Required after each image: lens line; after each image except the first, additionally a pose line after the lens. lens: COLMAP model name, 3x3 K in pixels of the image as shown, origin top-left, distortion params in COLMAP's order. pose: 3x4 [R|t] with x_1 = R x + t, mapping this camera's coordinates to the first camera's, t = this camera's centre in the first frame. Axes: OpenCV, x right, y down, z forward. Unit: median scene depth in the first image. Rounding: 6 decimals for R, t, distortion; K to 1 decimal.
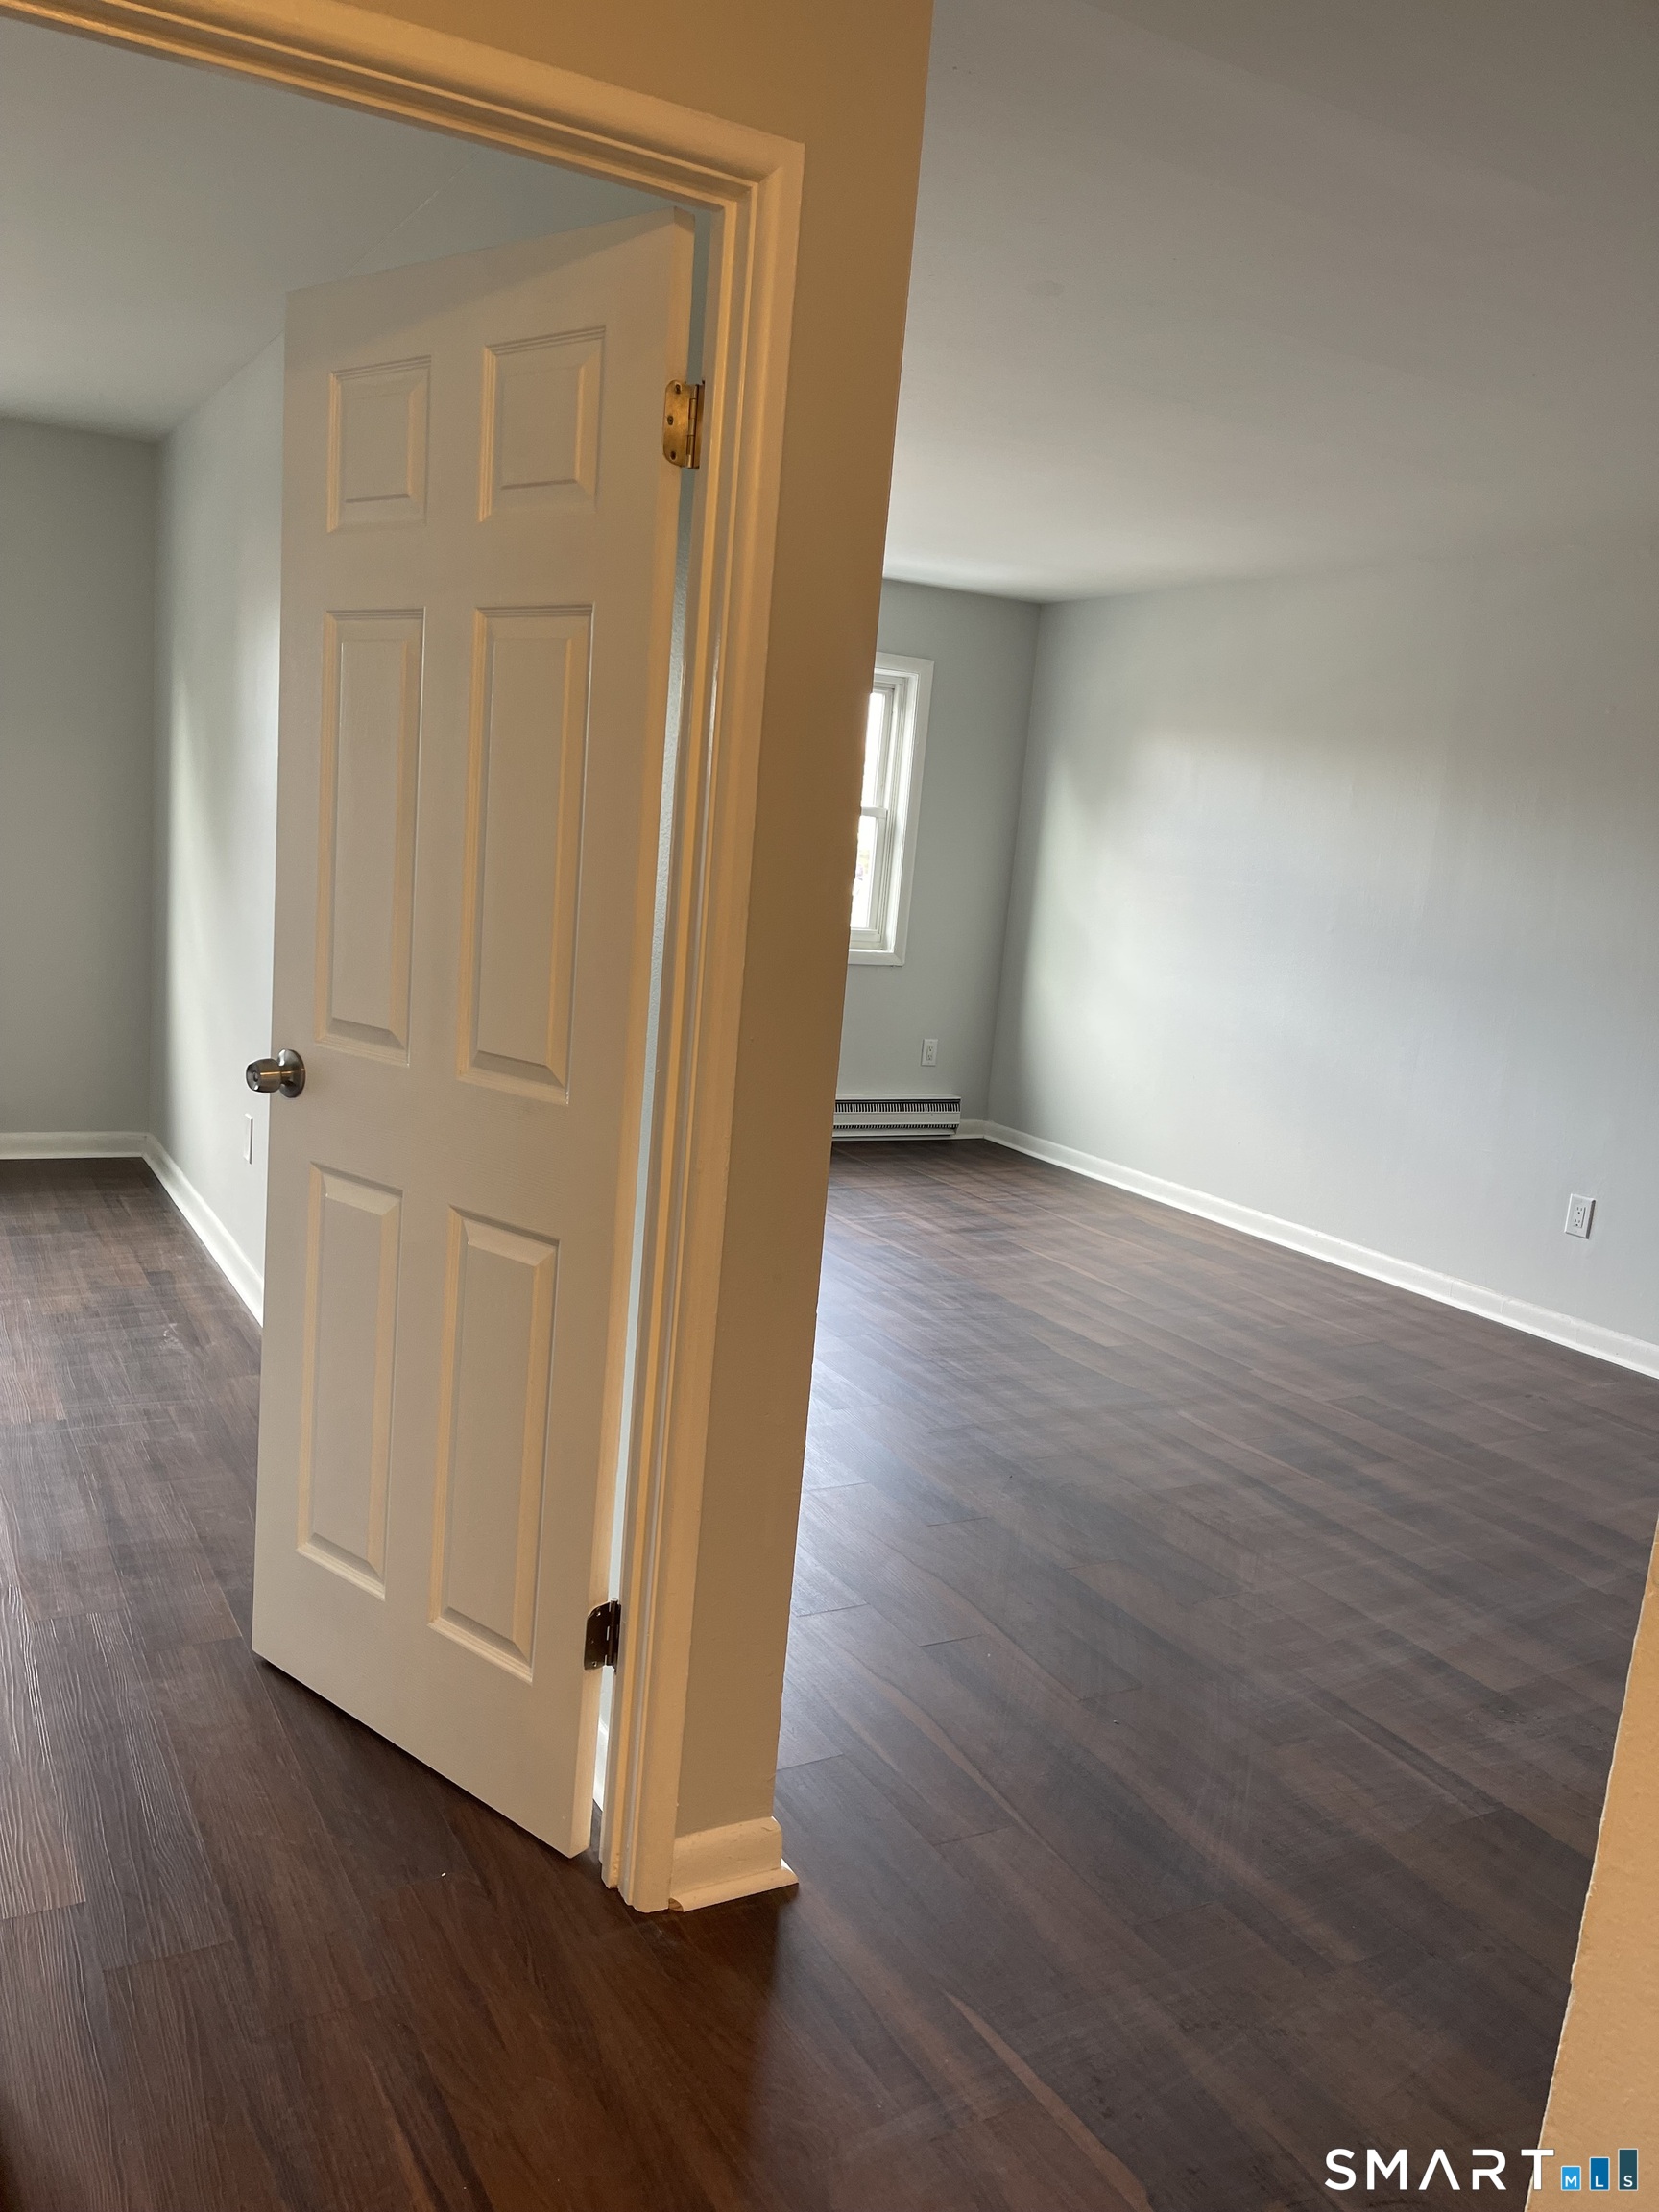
lens RADIAL K [[1711.7, 0, 827.9], [0, 1711.7, 1128.5], [0, 0, 1]] dist [0.030579, -0.019238]
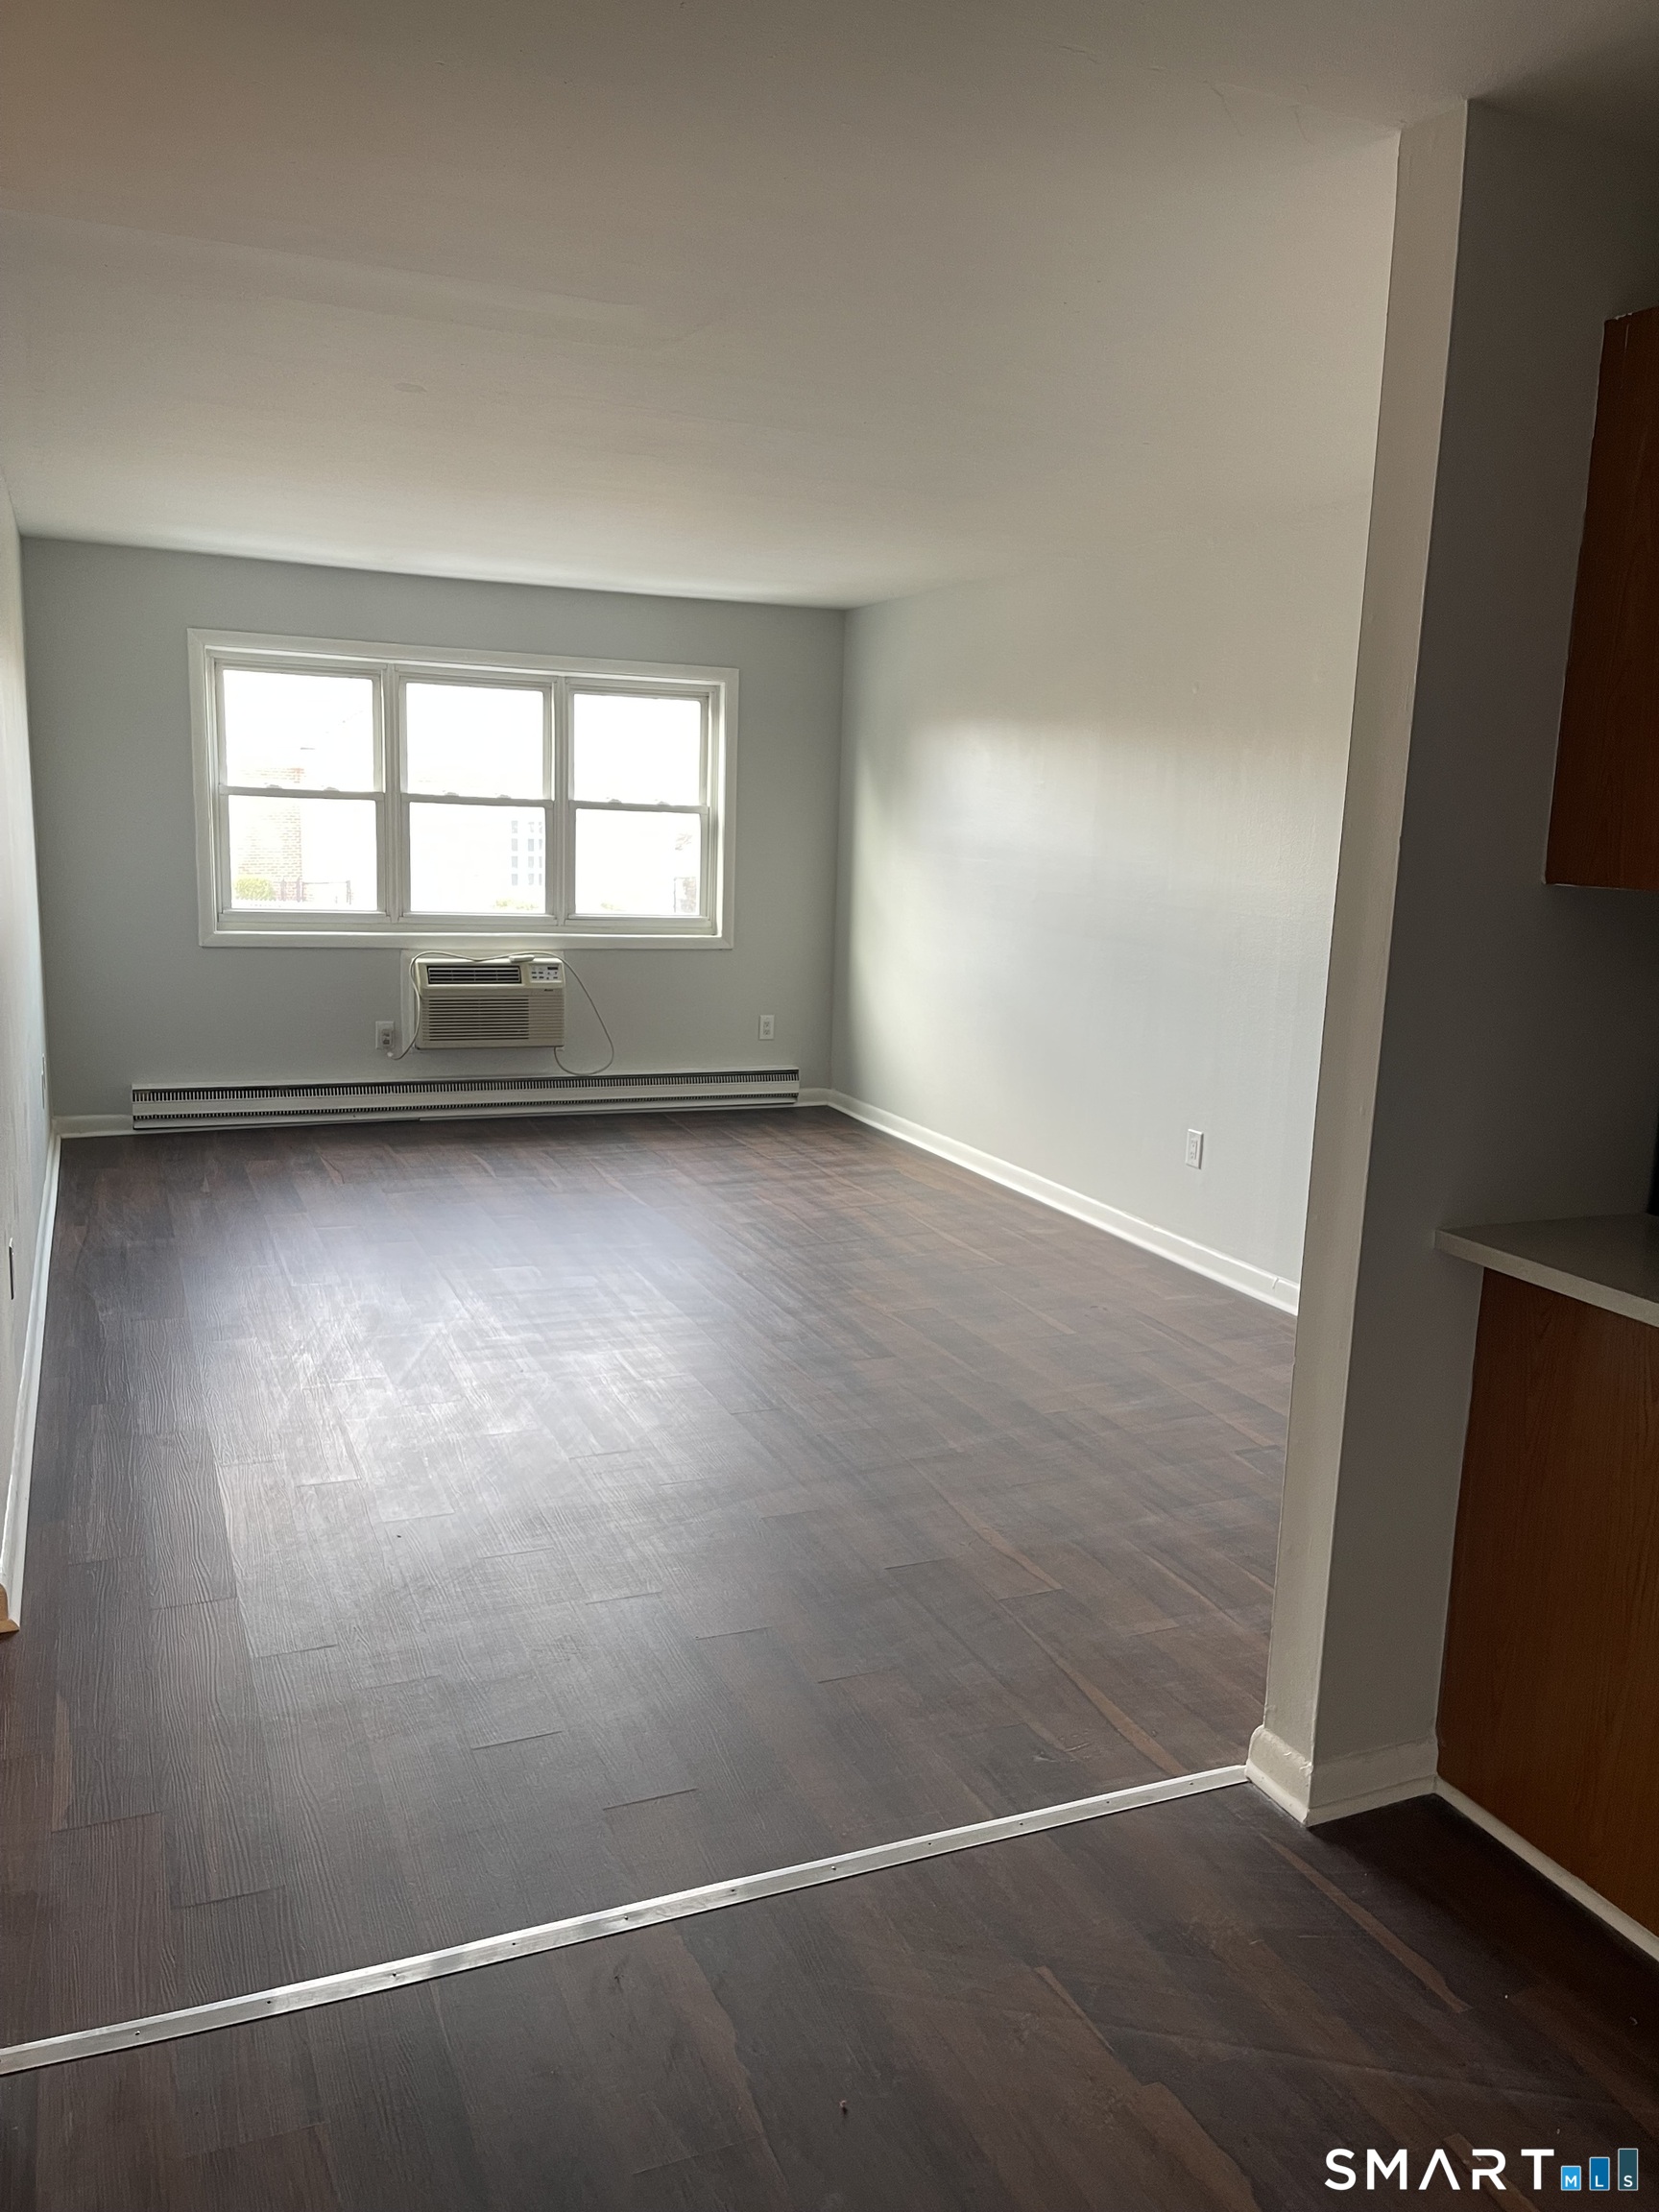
lens RADIAL K [[1711.7, 0, 828.6], [0, 1711.7, 1118.3], [0, 0, 1]] dist [0.030579, -0.019238]
pose [[0.992100, -0.032989, -0.121036, 0.325138], [0.032479, 0.999453, -0.006181, 0.030121], [0.121173, 0.002201, 0.992629, -0.105607]]
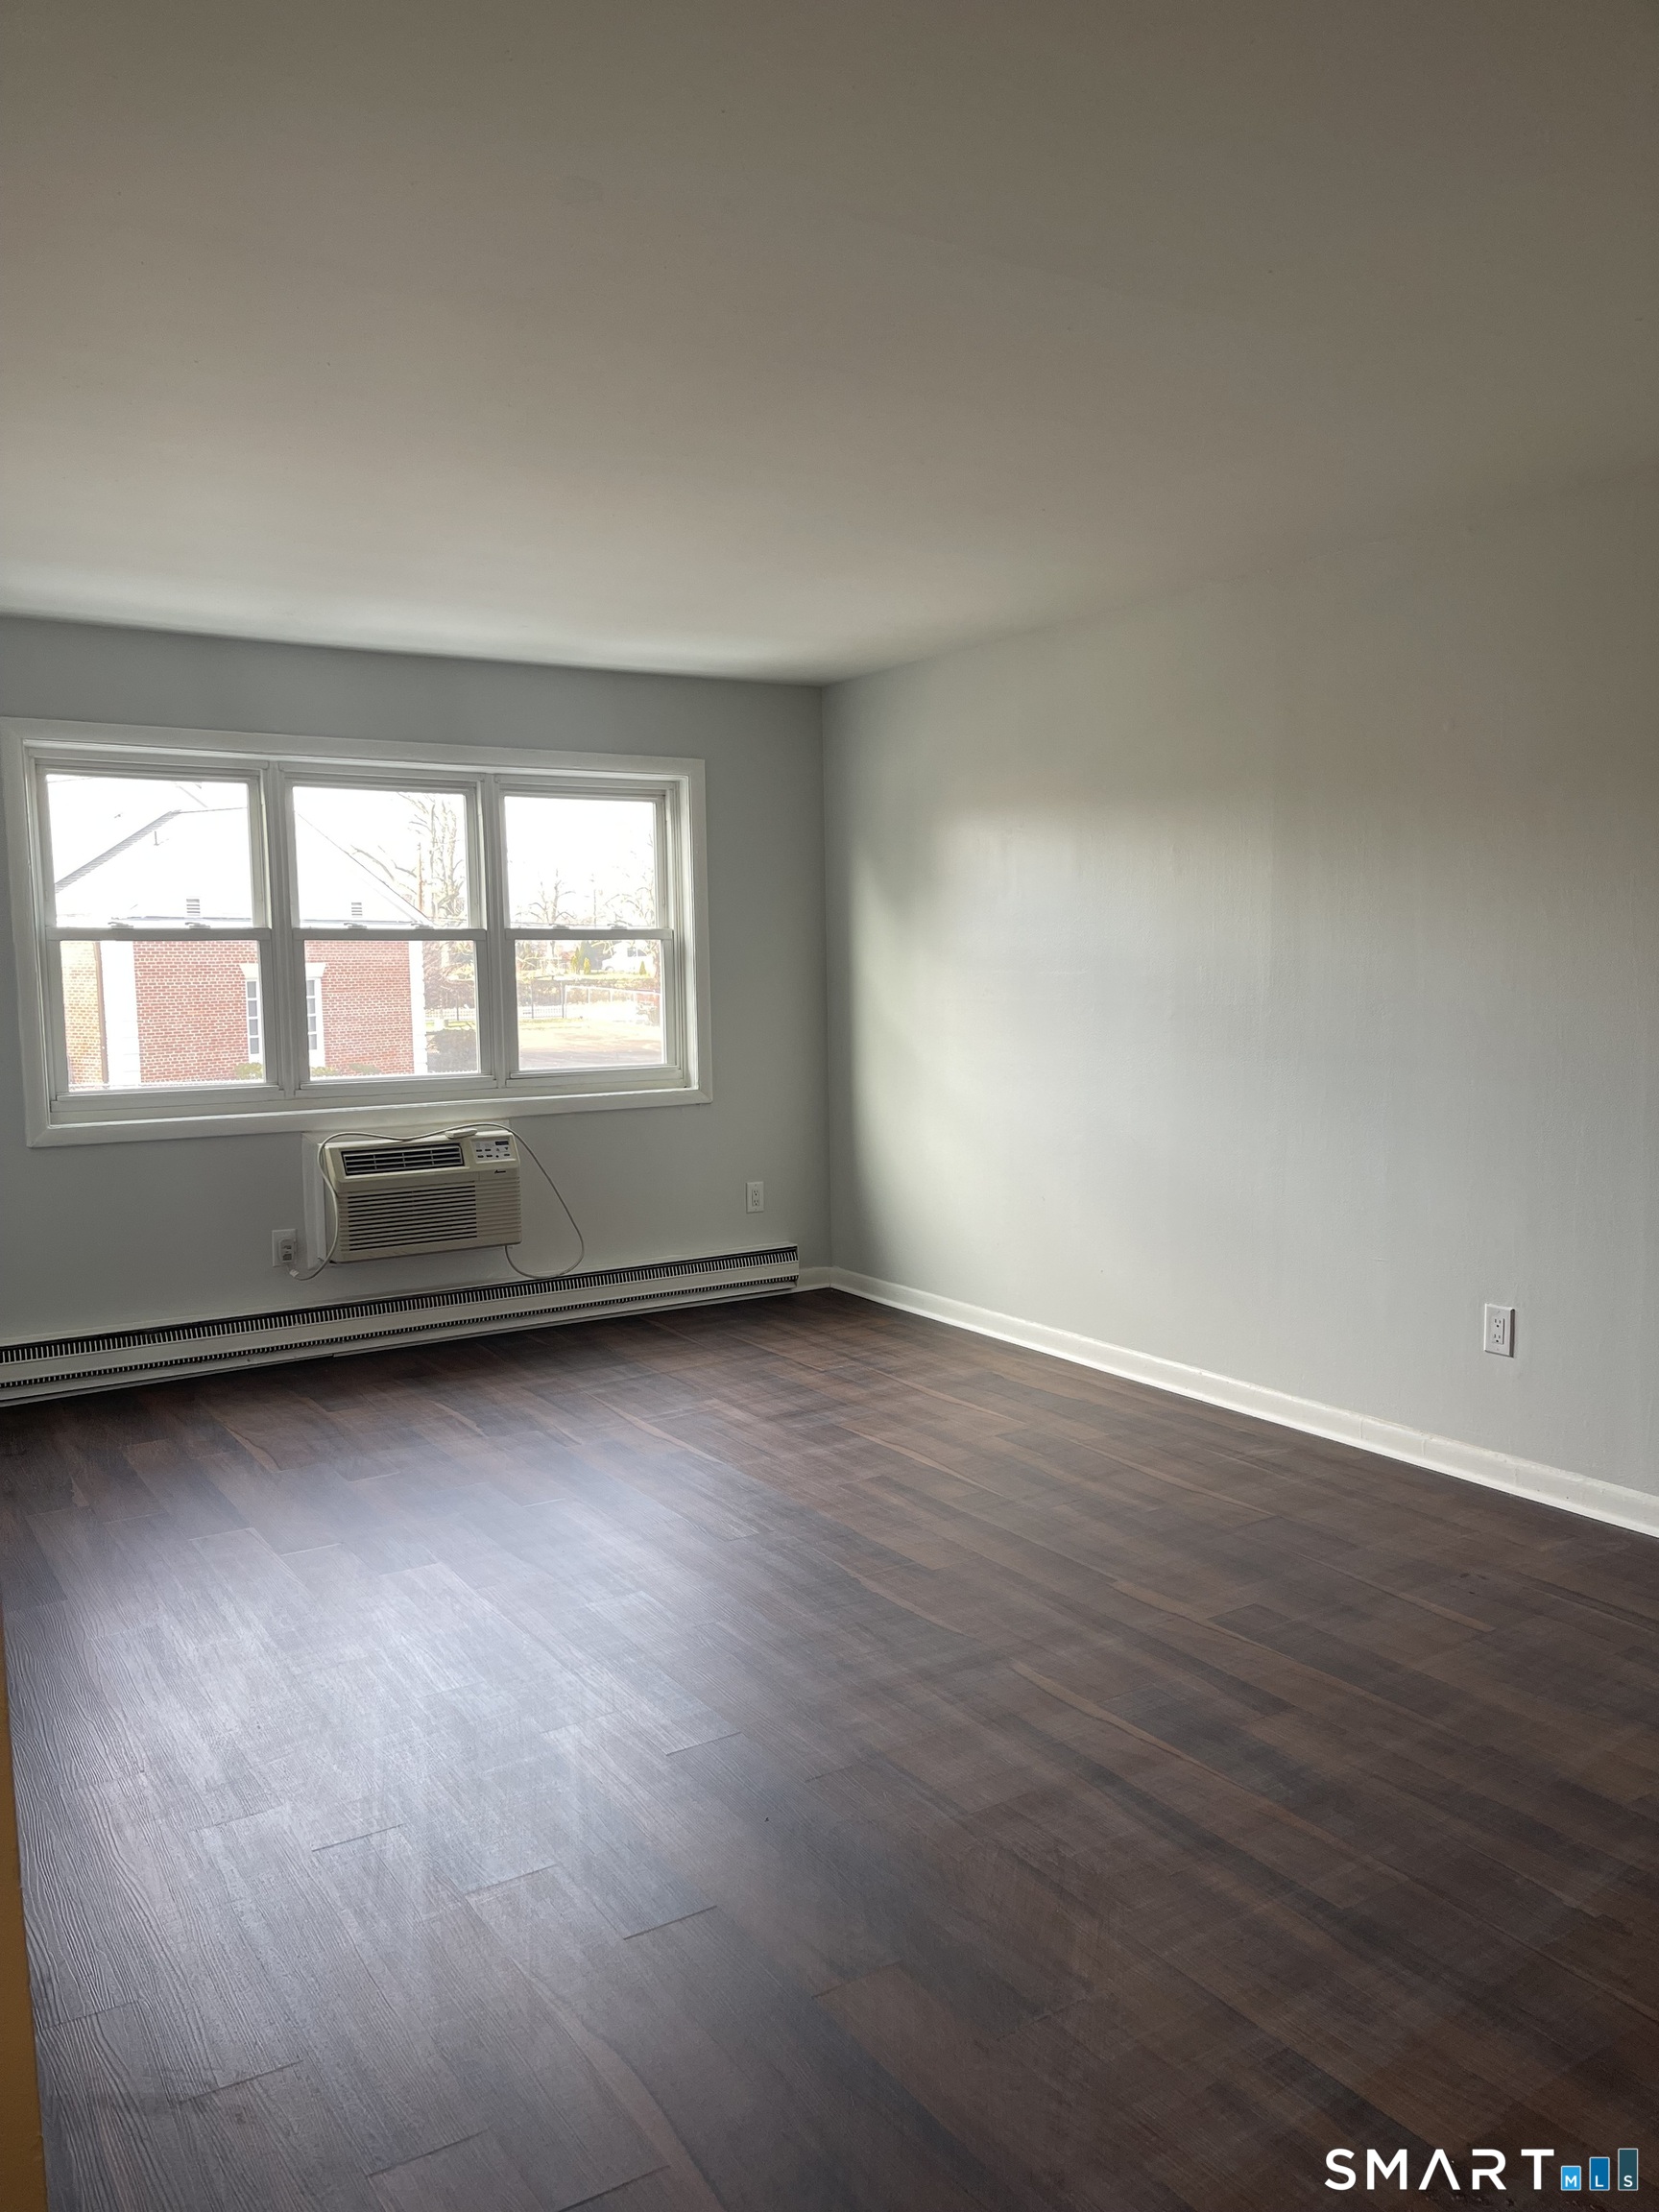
lens RADIAL K [[1711.7, 0, 823.6], [0, 1711.7, 1111.1], [0, 0, 1]] dist [0.030579, -0.019238]
pose [[0.993461, -0.107798, 0.037628, 0.094086], [0.110473, 0.990790, -0.078296, -0.022459], [-0.028841, 0.081941, 0.996220, 0.178121]]
